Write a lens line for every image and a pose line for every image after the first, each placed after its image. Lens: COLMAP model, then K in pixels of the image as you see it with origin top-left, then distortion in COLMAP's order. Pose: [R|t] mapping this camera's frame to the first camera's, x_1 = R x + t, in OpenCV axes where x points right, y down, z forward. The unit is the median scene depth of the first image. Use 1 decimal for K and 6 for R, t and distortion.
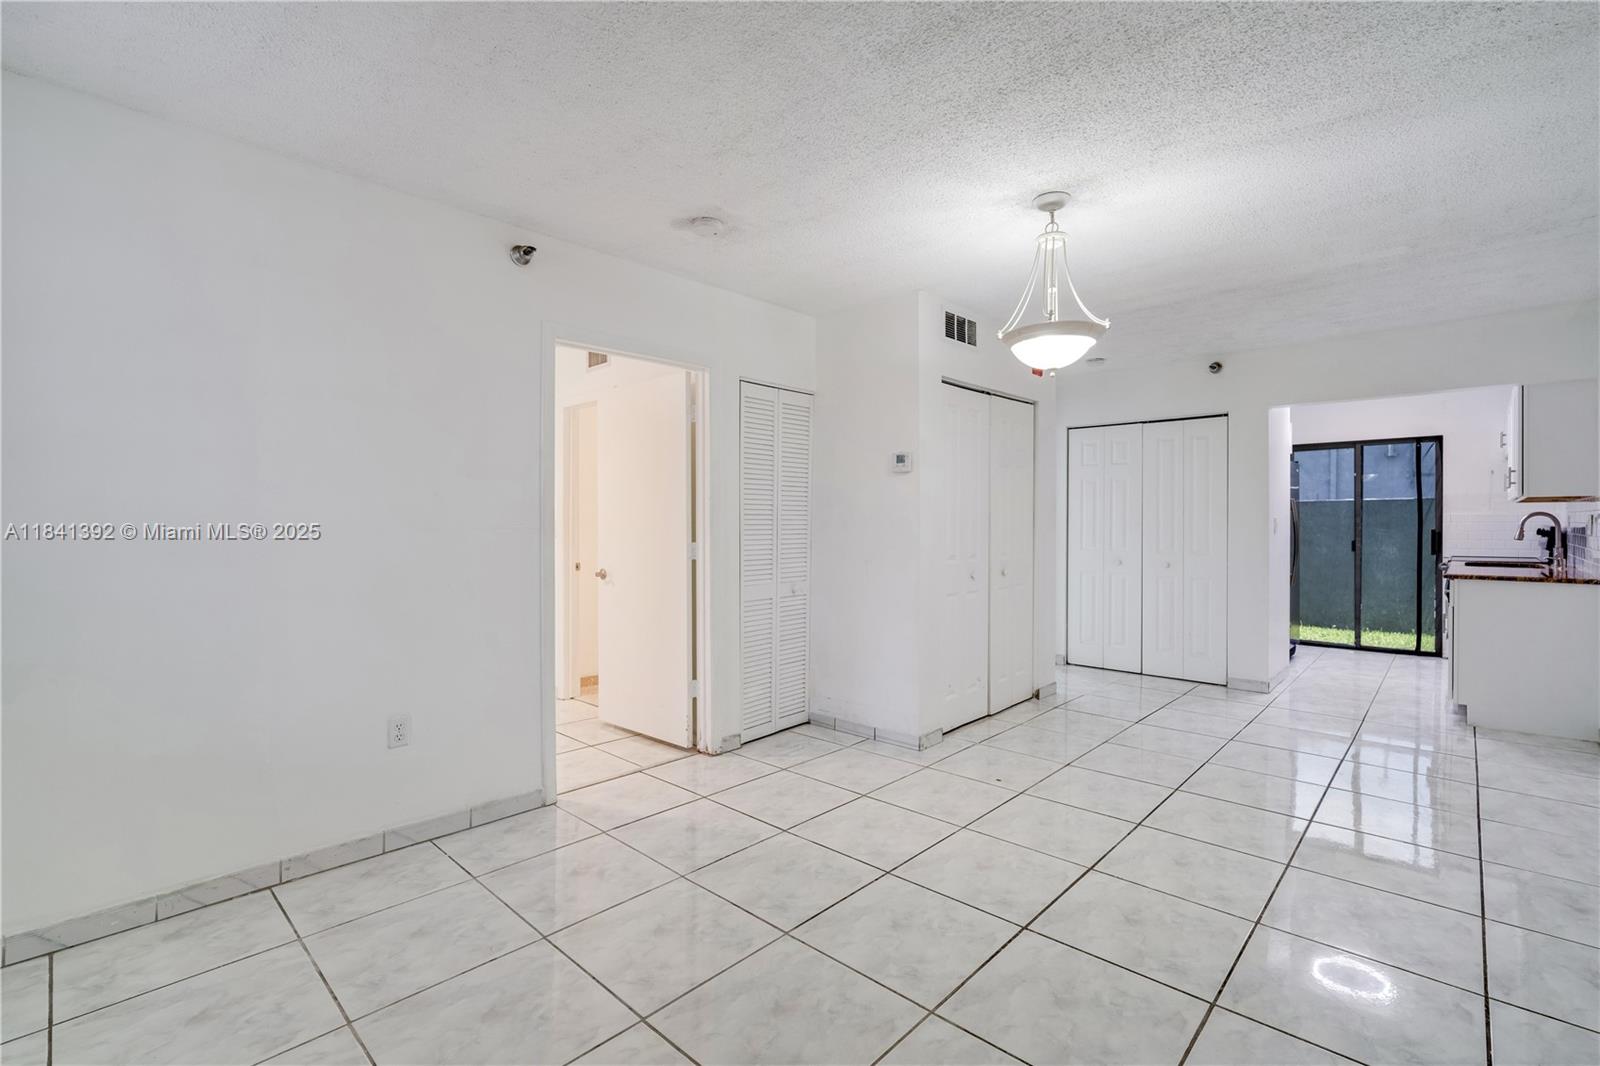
lens RADIAL K [[708.1, 0, 800.4], [0, 708.1, 529.2], [0, 0, 1]] dist [-0.010060, 0.000255]
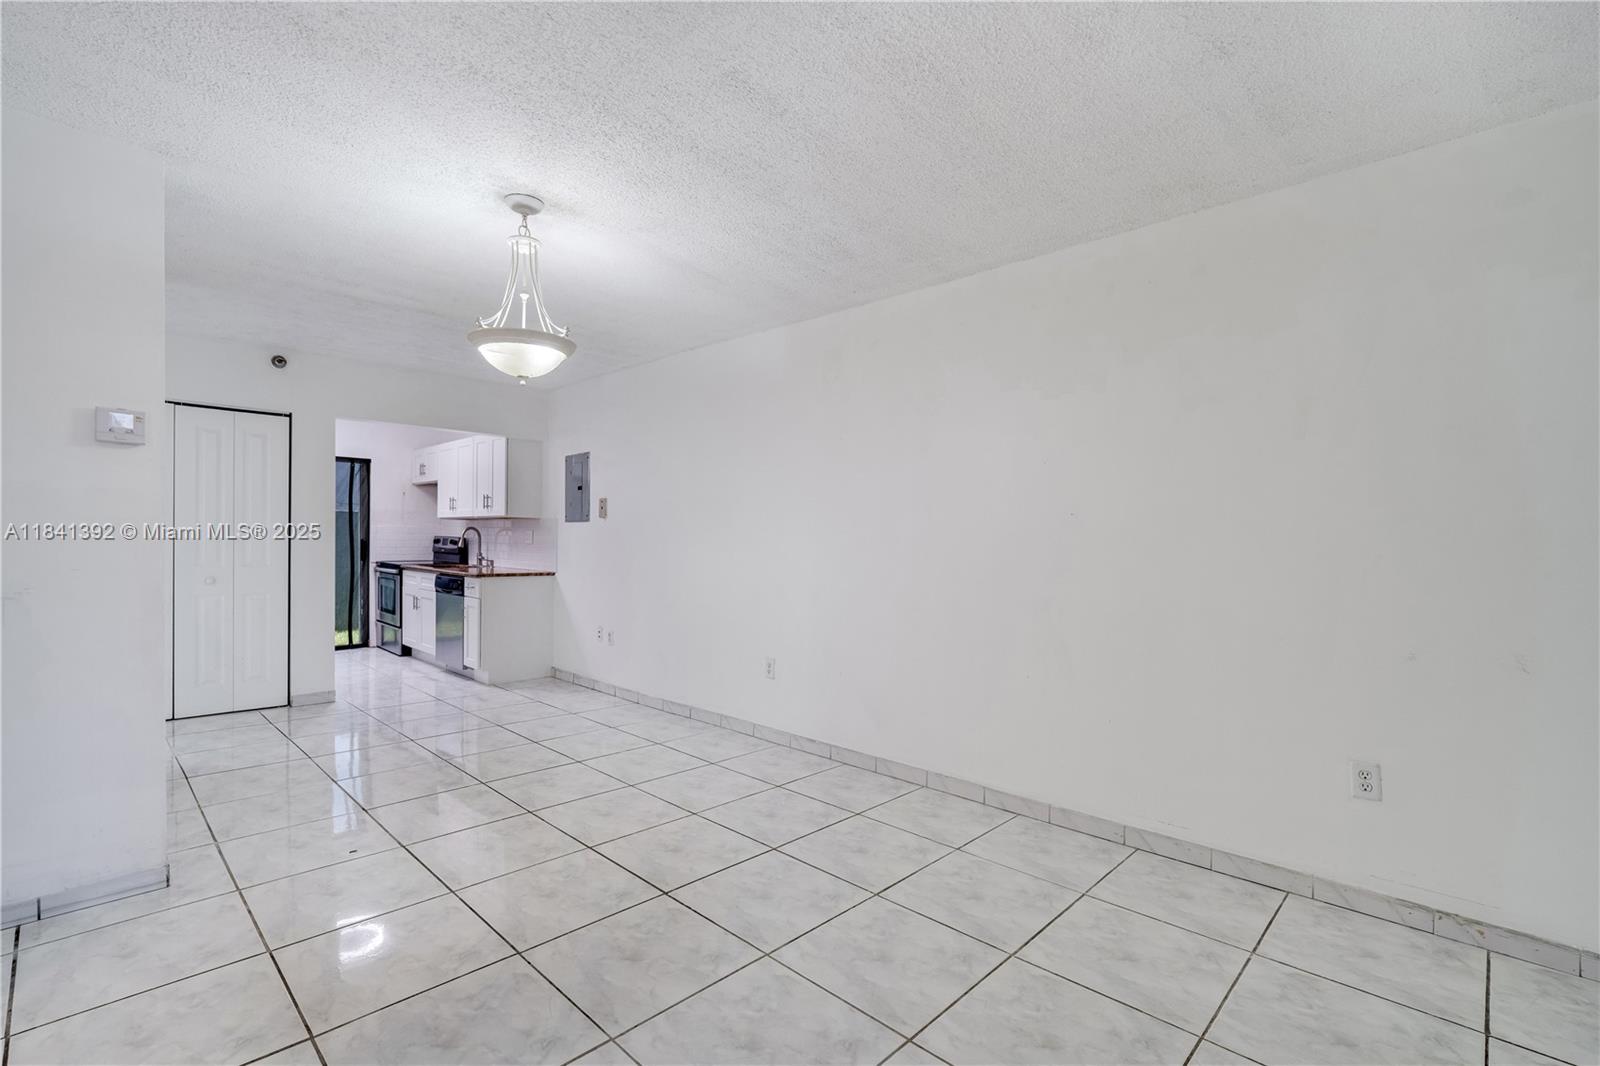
lens RADIAL K [[708.3, 0, 805.1], [0, 708.3, 560.5], [0, 0, 1]] dist [-0.008630, -0.000094]
pose [[0.016423, -0.025636, 0.999536, -0.262325], [-0.008488, 0.999632, 0.025778, -0.000398], [-0.999829, -0.008908, 0.016199, 0.248691]]
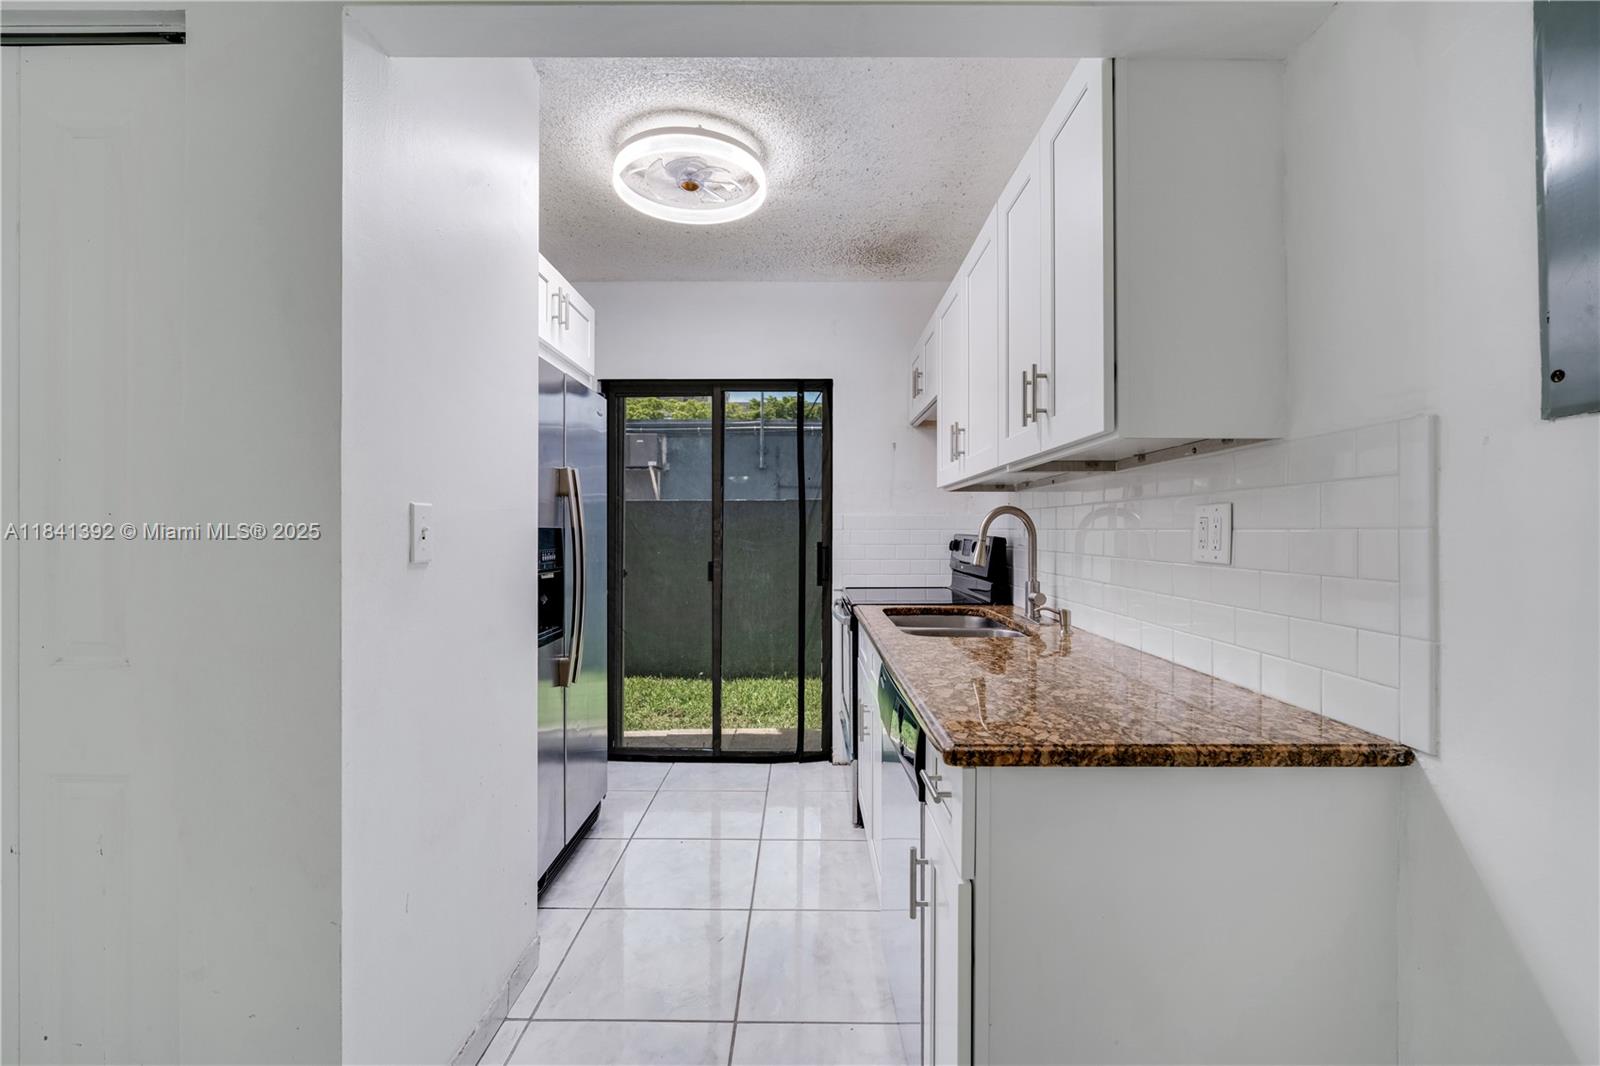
lens RADIAL K [[708.1, 0, 800.4], [0, 708.1, 529.2], [0, 0, 1]] dist [-0.010060, 0.000255]
pose [[0.735324, 0.006300, 0.677687, 0.497471], [0.001508, 0.999939, -0.010932, -0.003711], [-0.677715, 0.009061, 0.735269, 0.586050]]
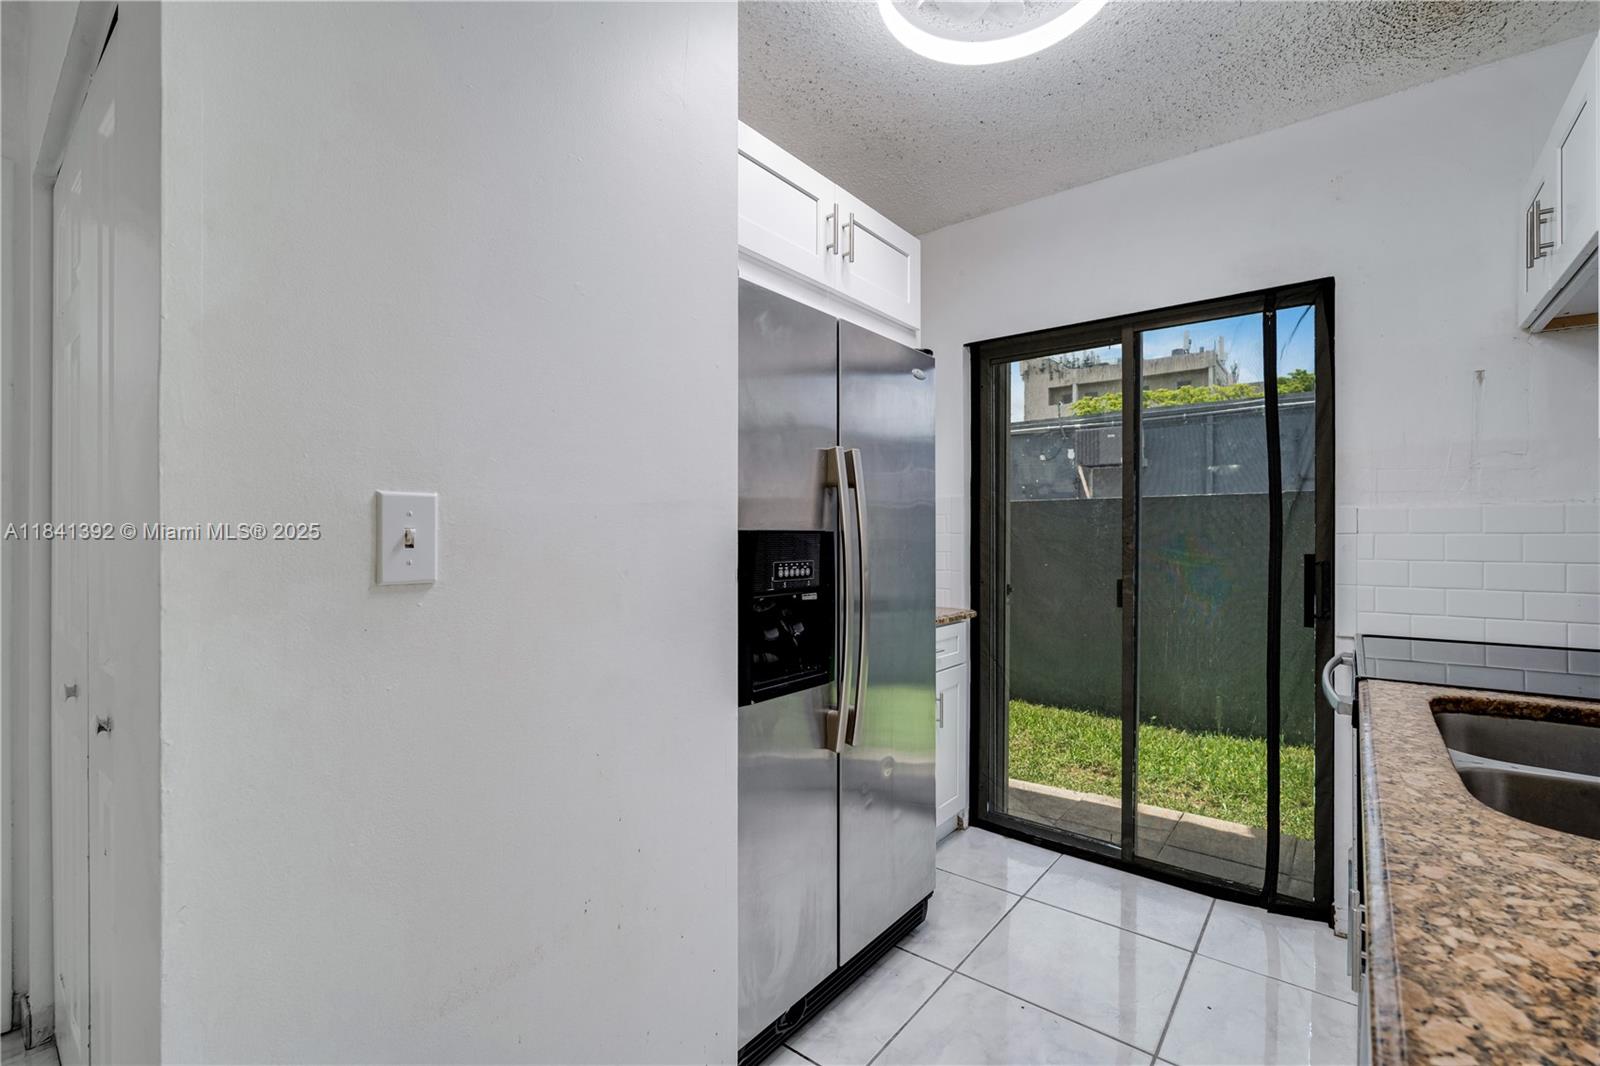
lens RADIAL K [[696.2, 0, 803.0], [0, 696.2, 534.1], [0, 0, 1]] dist [-0.005008, 0.000134]
pose [[0.996917, 0.005124, 0.078302, 0.629095], [-0.004363, 0.999942, -0.009882, -0.004845], [-0.078348, 0.009509, 0.996881, 0.682169]]
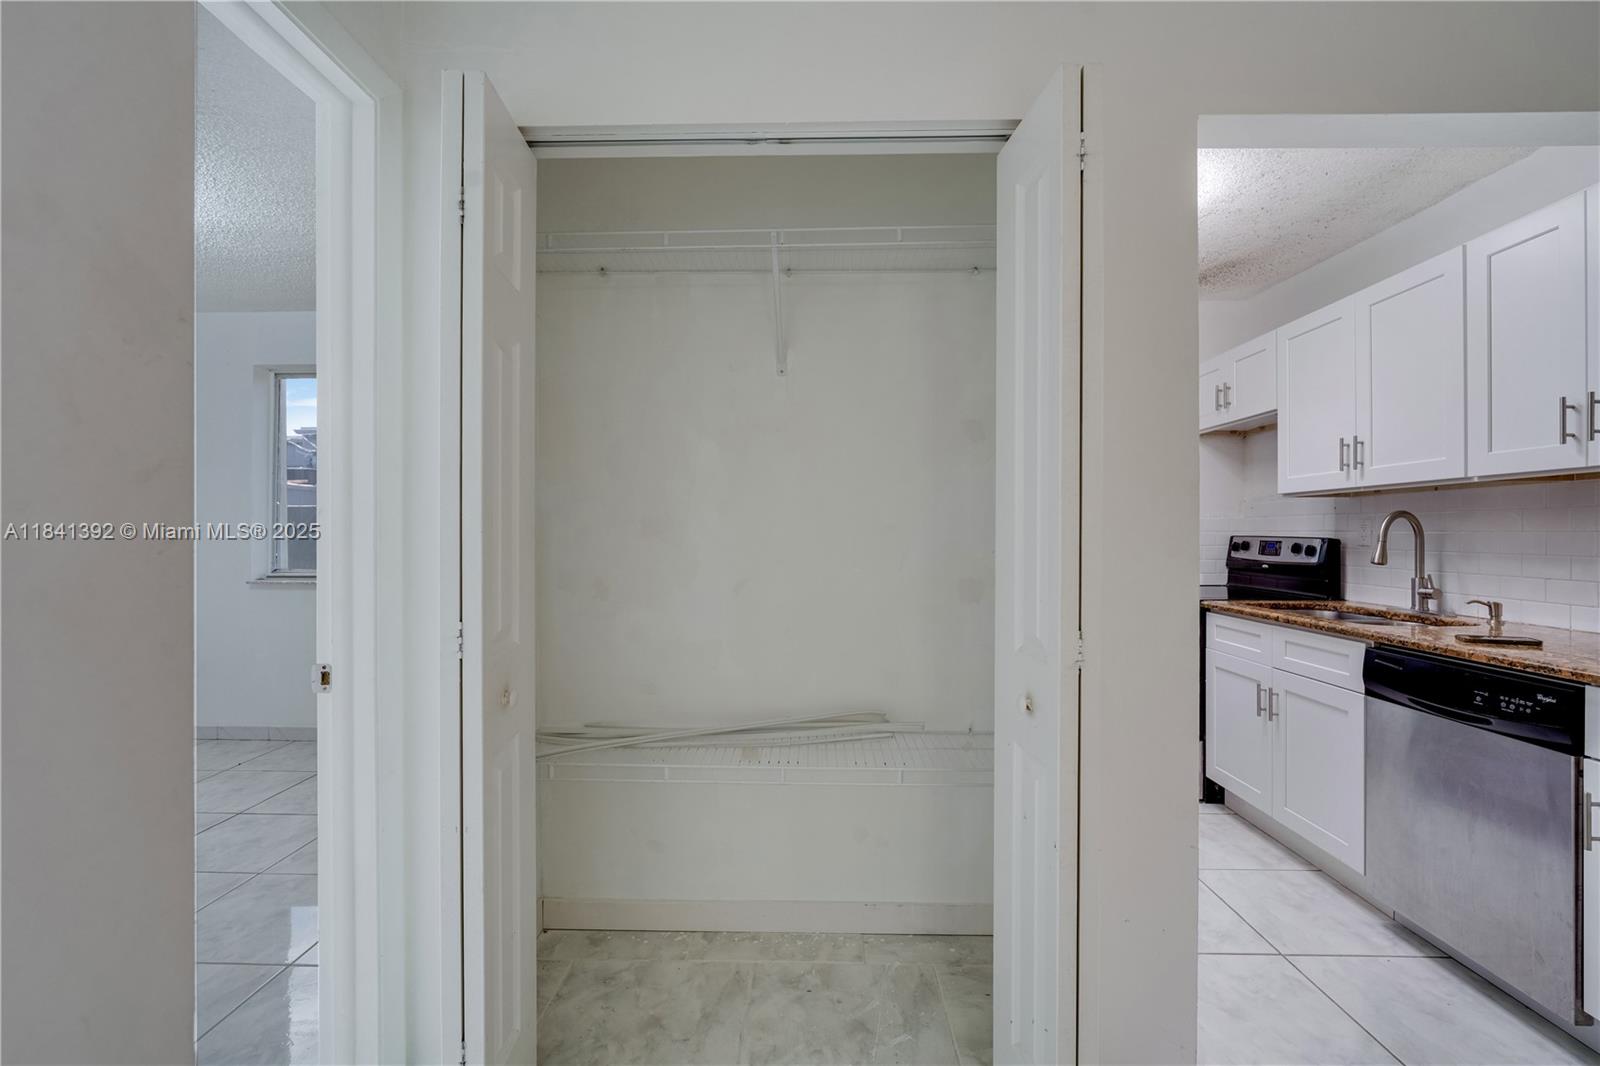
lens RADIAL K [[714.9, 0, 800.0], [0, 714.9, 533.0], [0, 0, 1]] dist [-0.000201, 0.000679]
pose [[0.735062, 0.004243, 0.677986, 0.279678], [0.001887, 0.999964, -0.008304, -0.003881], [-0.677997, 0.007383, 0.735028, 0.719553]]
